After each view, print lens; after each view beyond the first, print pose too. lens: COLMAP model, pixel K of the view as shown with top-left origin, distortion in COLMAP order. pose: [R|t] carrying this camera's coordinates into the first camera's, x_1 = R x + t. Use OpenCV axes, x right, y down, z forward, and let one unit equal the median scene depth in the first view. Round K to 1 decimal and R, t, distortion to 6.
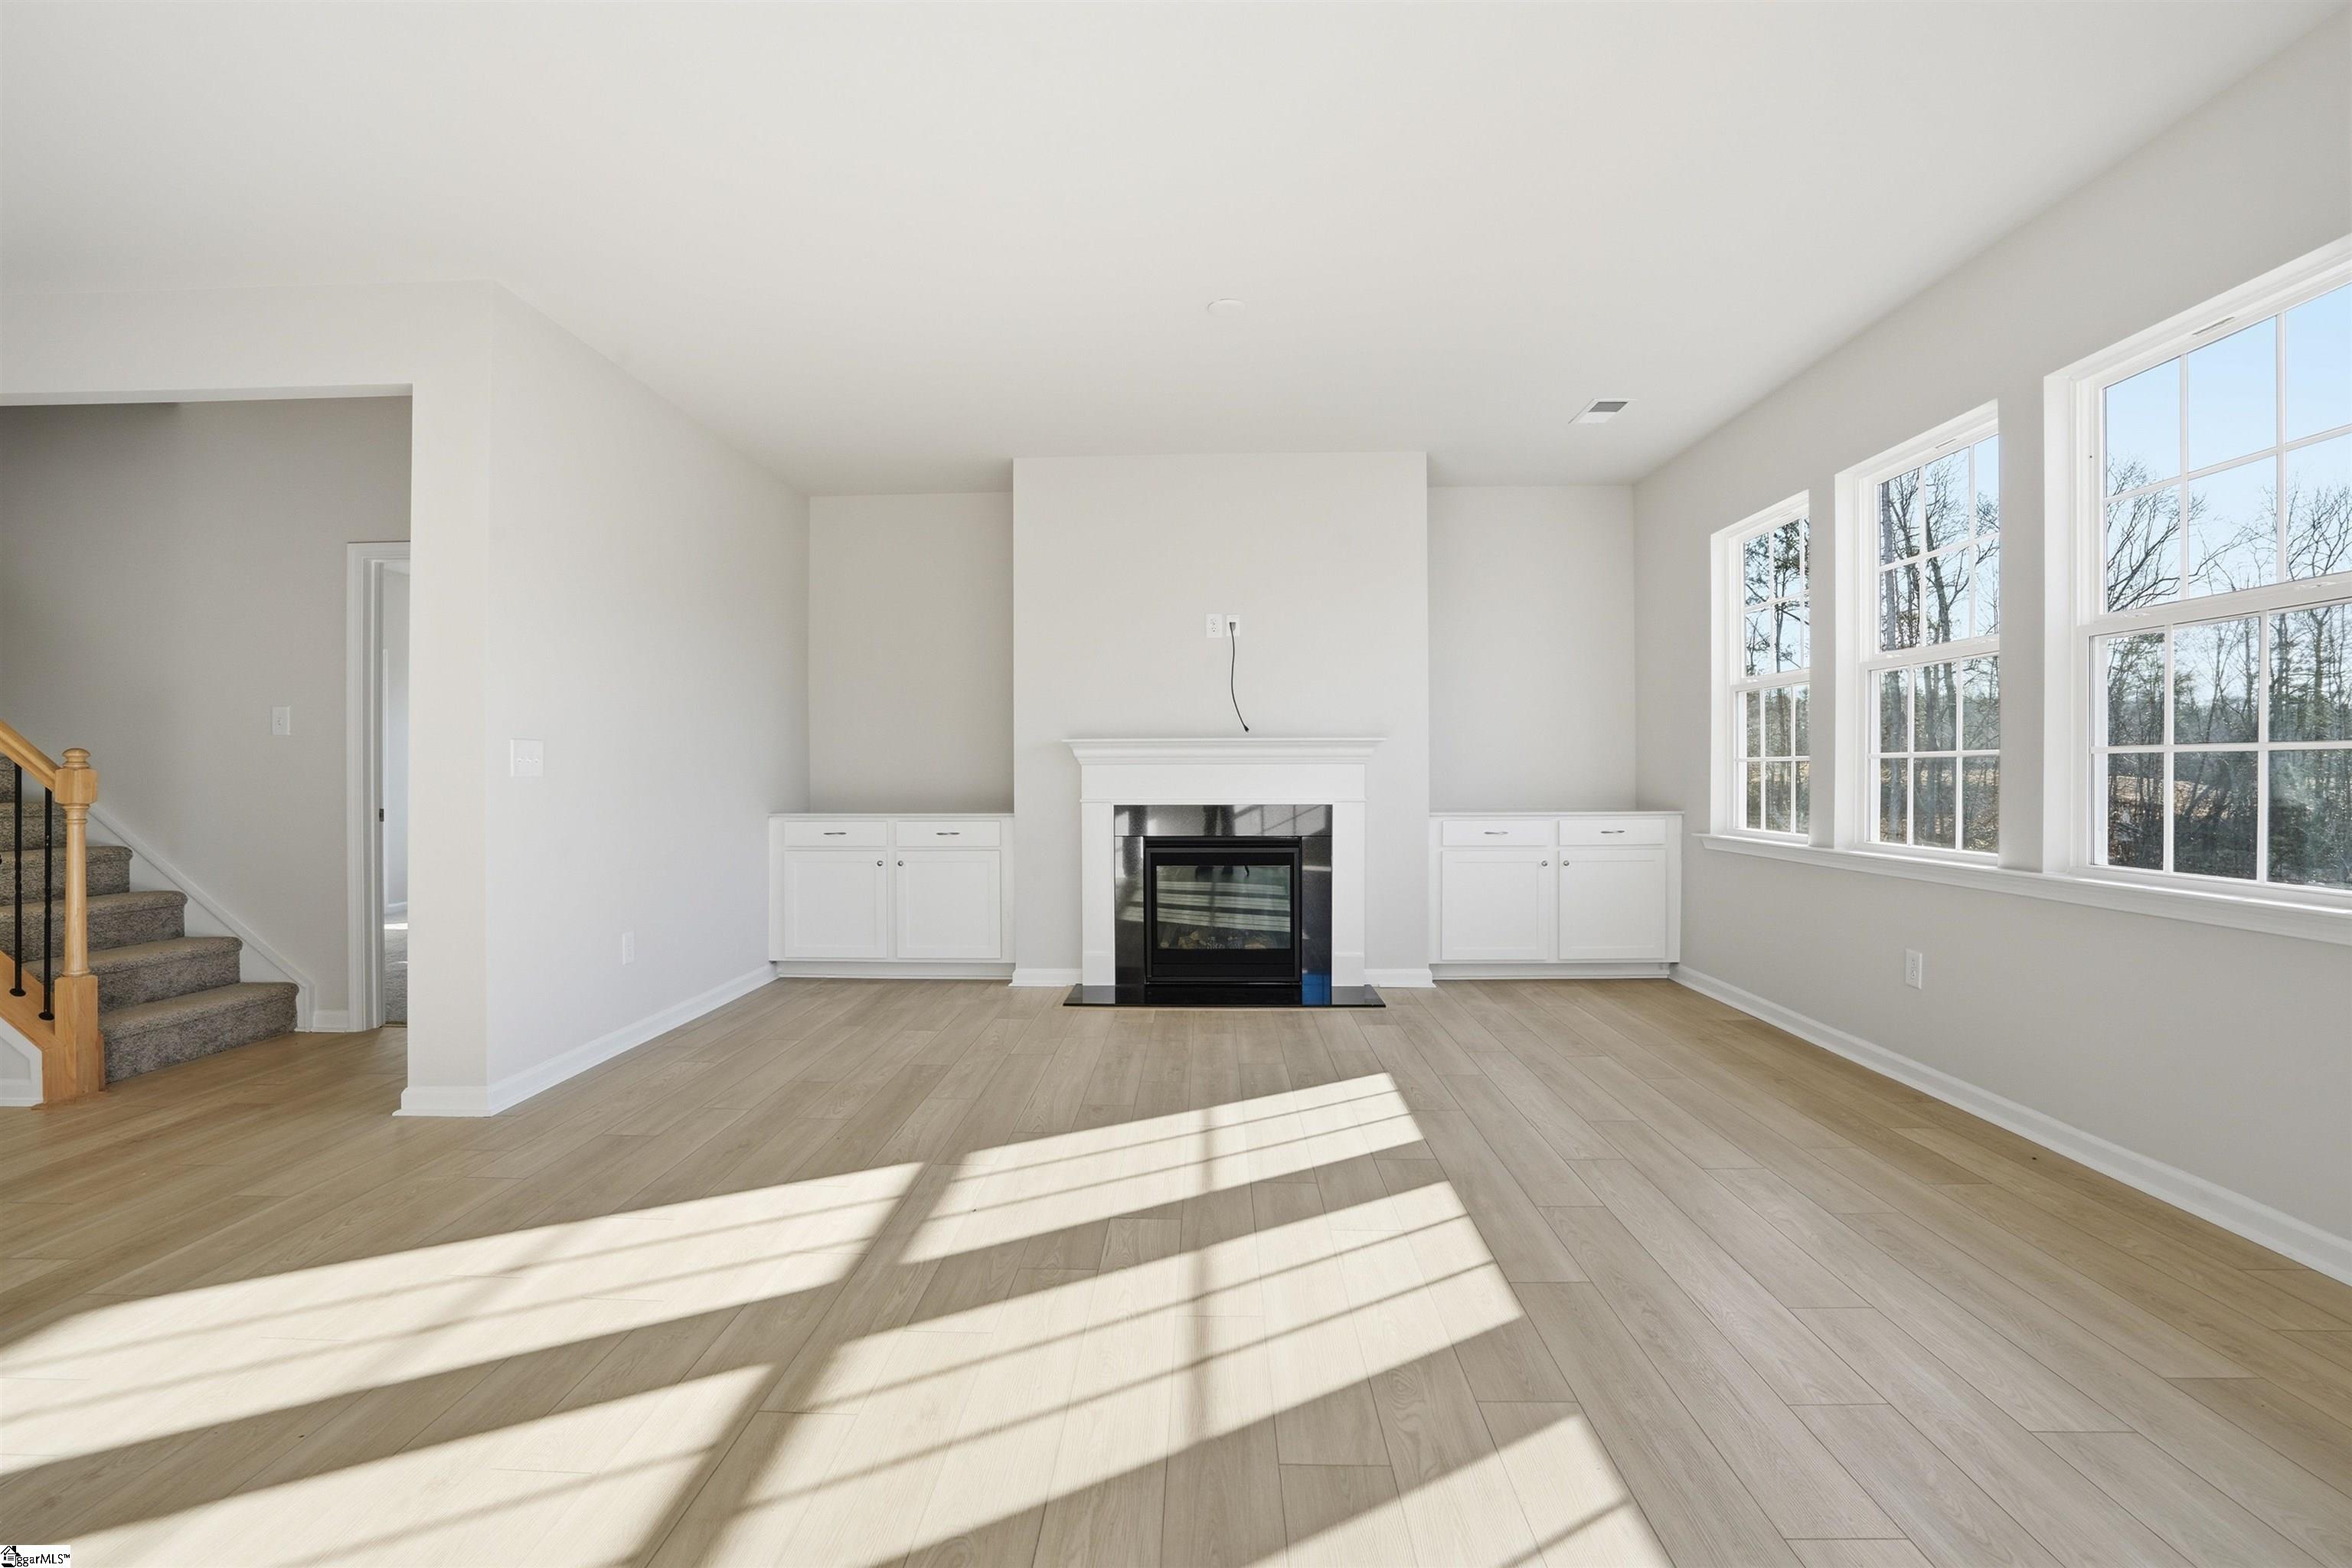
lens RADIAL K [[1108.6, 0, 1168.0], [0, 1108.6, 766.9], [0, 0, 1]] dist [-0.030973, 0.009043]
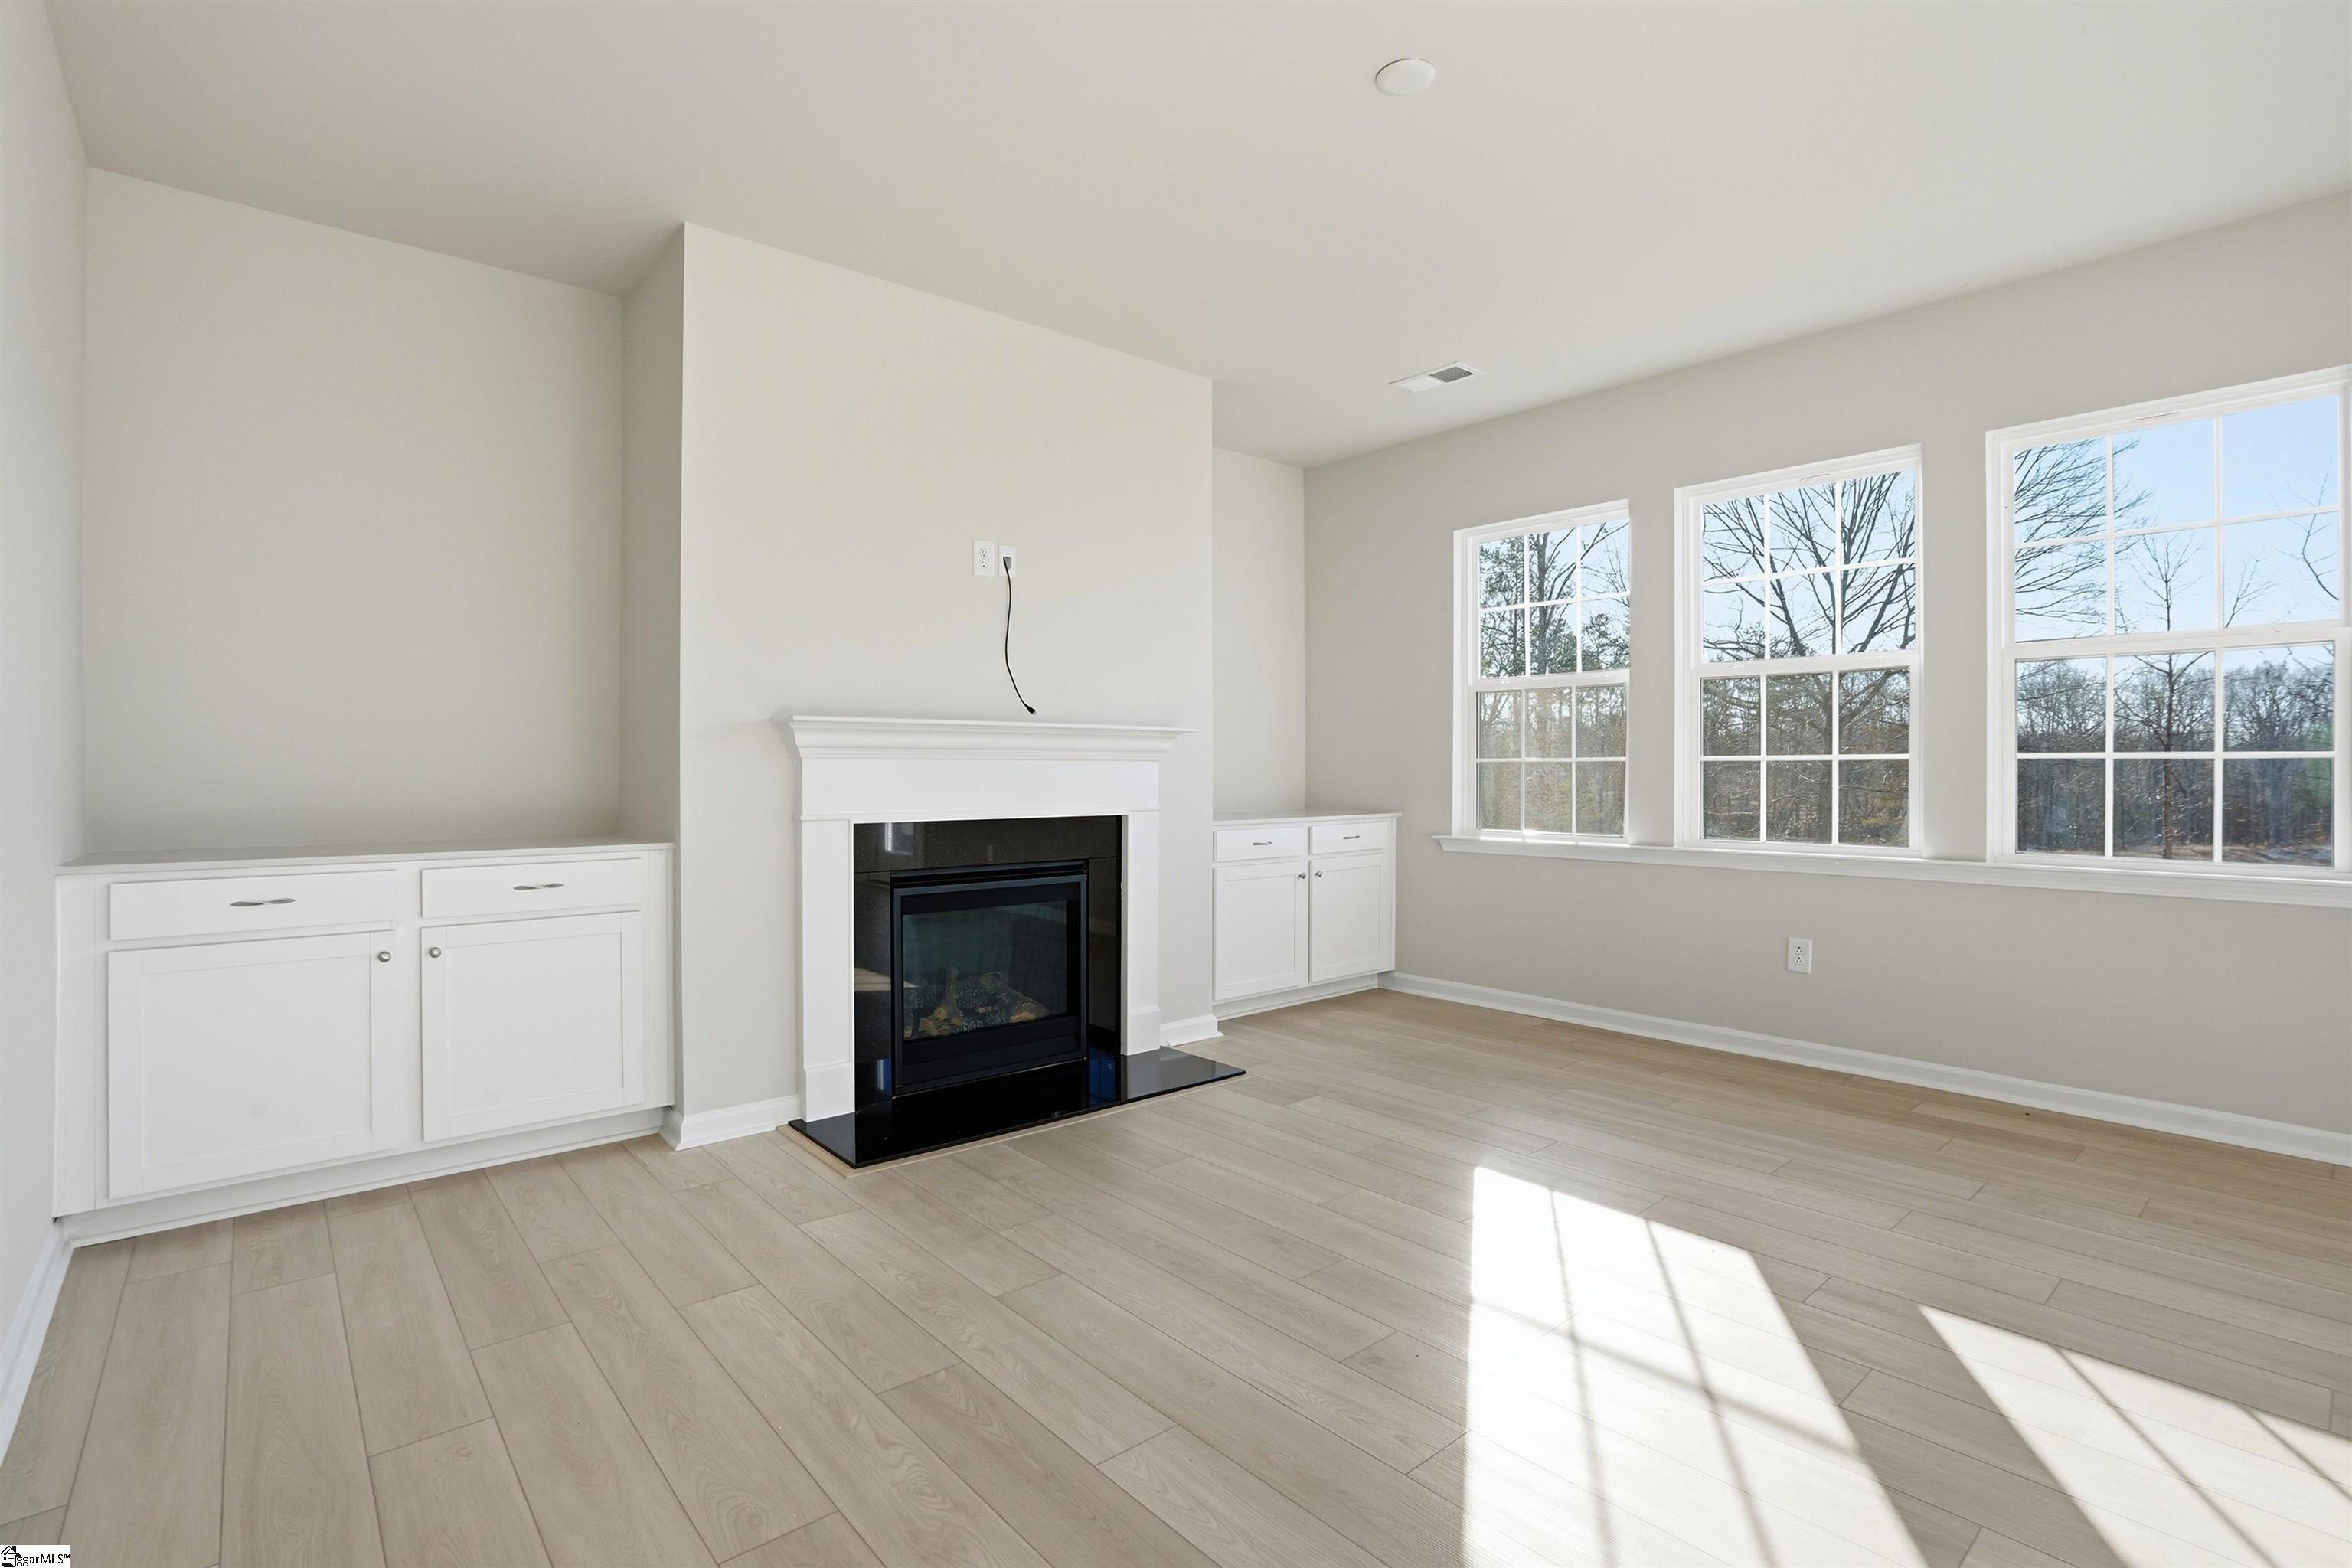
lens RADIAL K [[1108.6, 0, 1167.1], [0, 1108.6, 766.8], [0, 0, 1]] dist [-0.030973, 0.009043]
pose [[0.731327, 0.004661, 0.682011, -0.378411], [-0.006624, 0.999978, 0.000269, 0.000965], [-0.681995, -0.004715, 0.731342, 0.463505]]
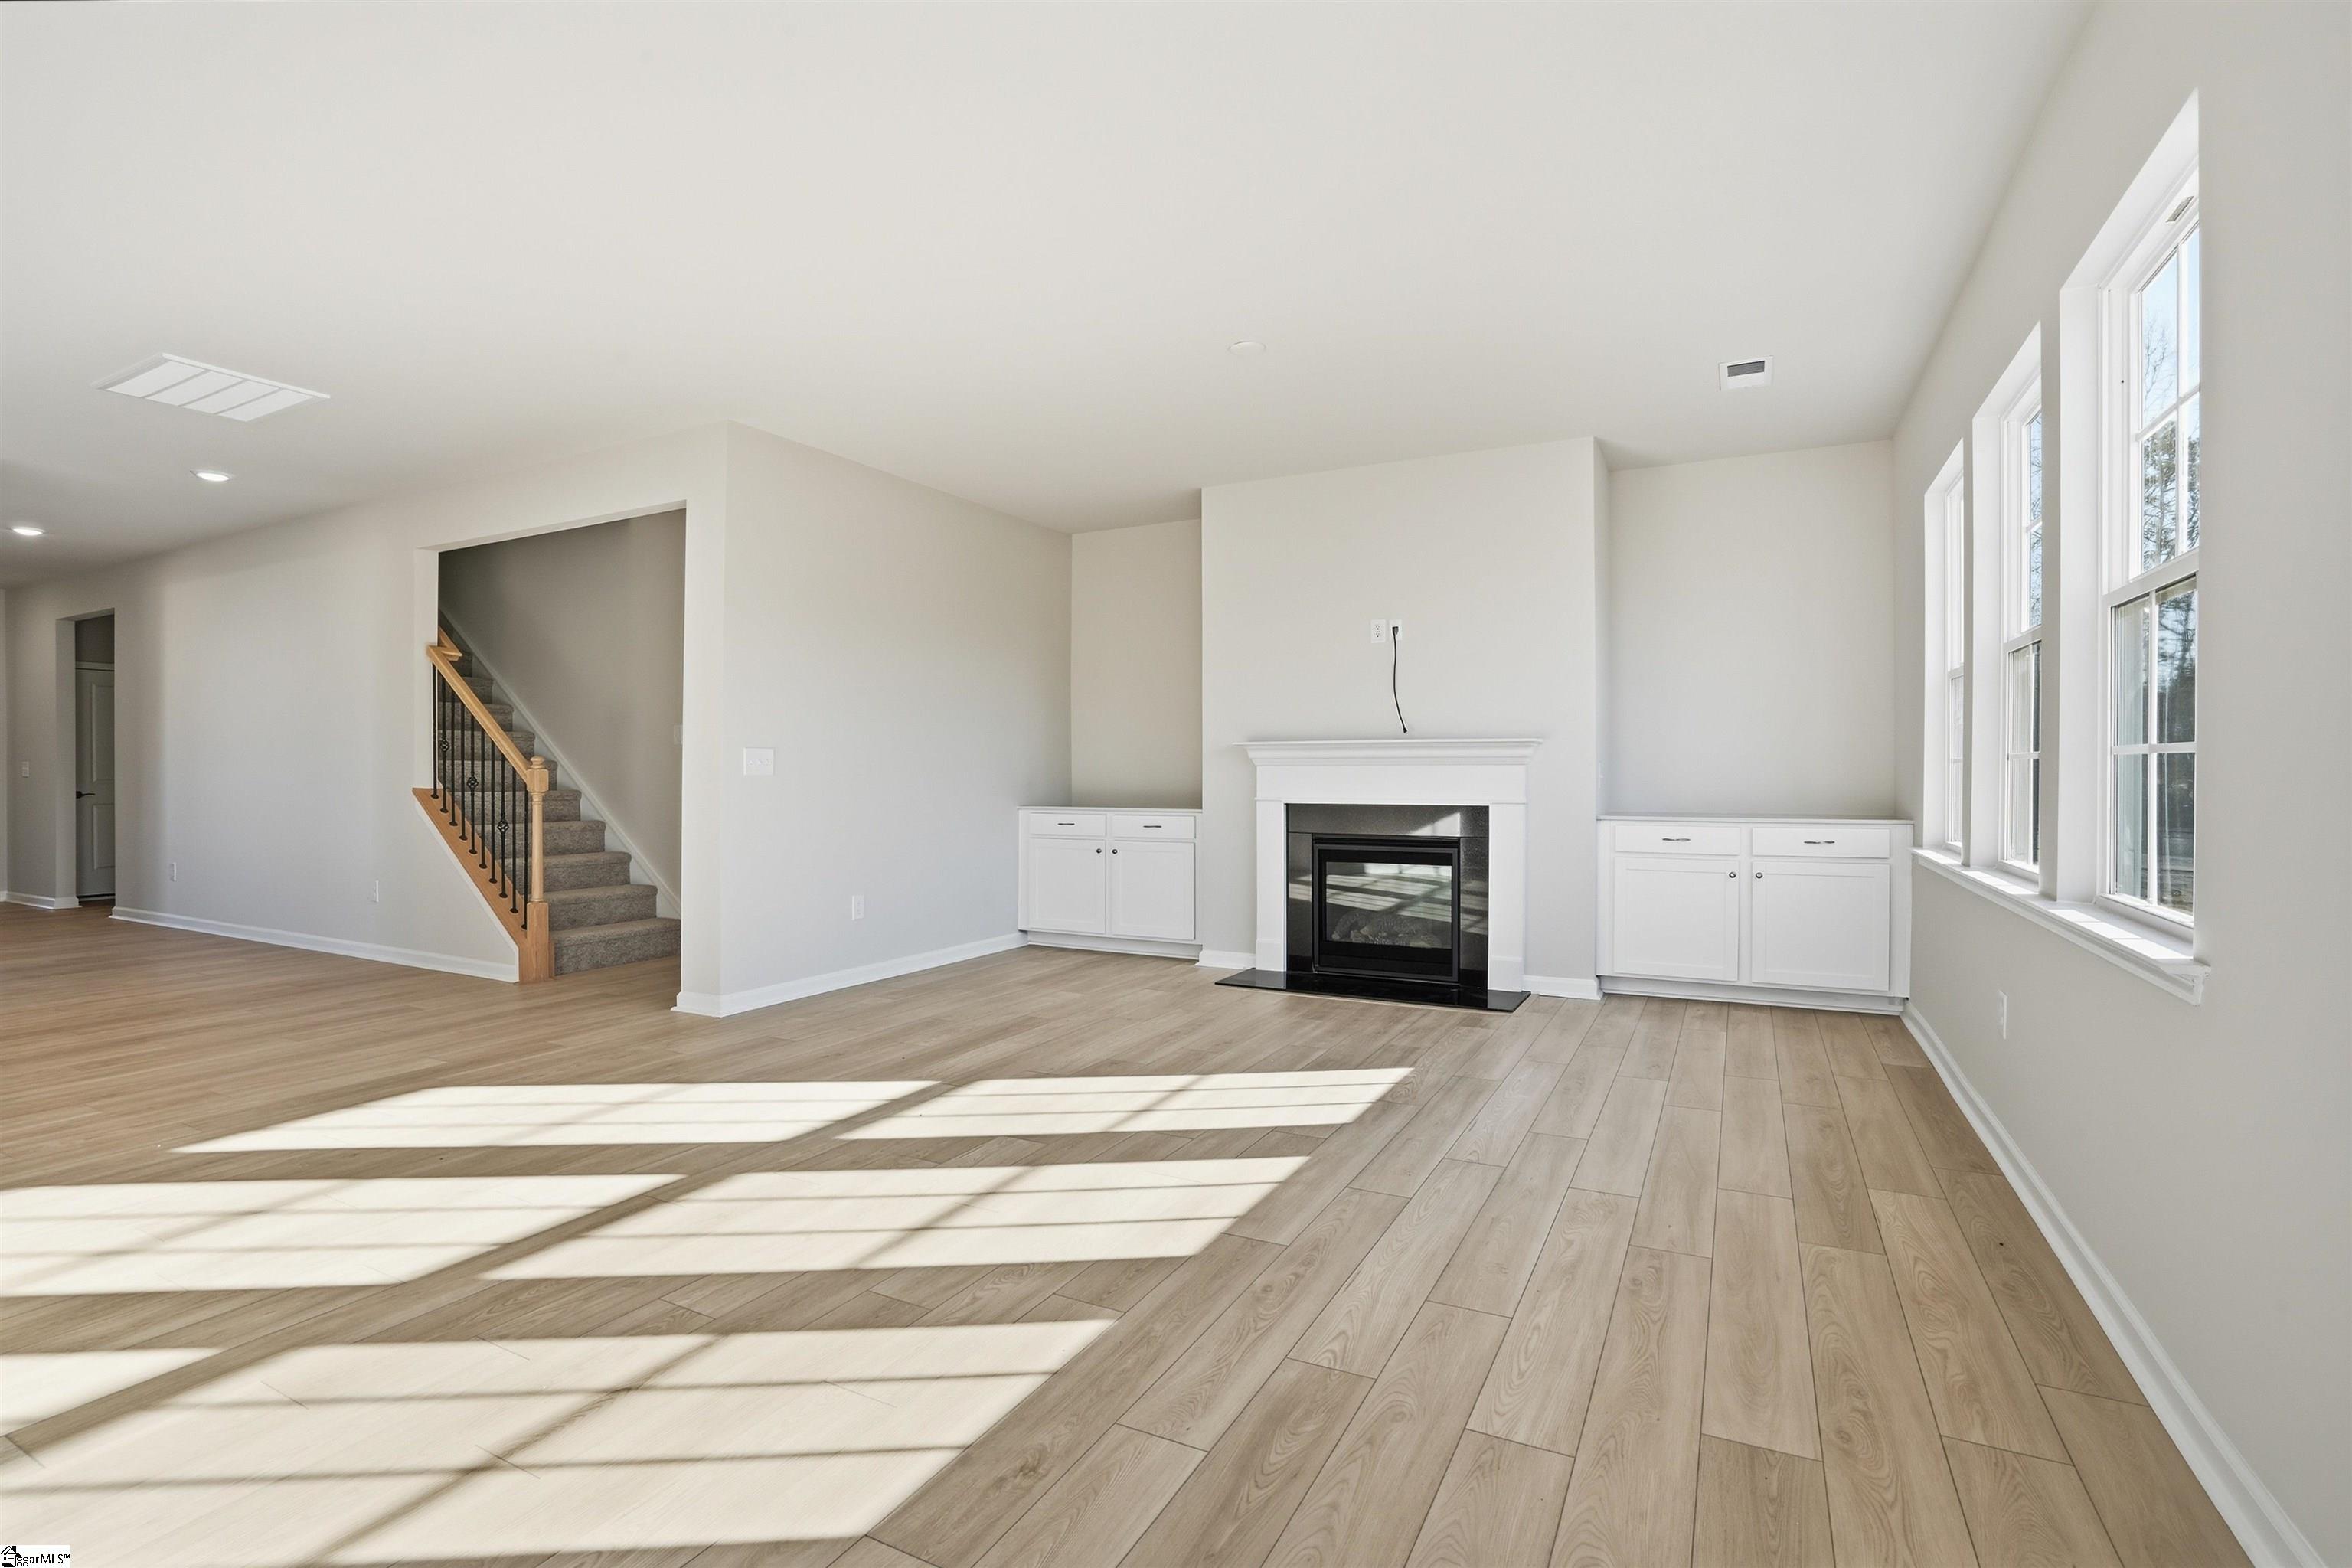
lens RADIAL K [[1108.6, 0, 1158.1], [0, 1108.6, 766.9], [0, 0, 1]] dist [-0.030973, 0.009043]
pose [[0.896031, -0.000229, -0.443992, 0.348526], [0.001123, 0.999998, 0.001751, -0.003347], [0.443991, -0.002067, 0.896029, -0.016303]]
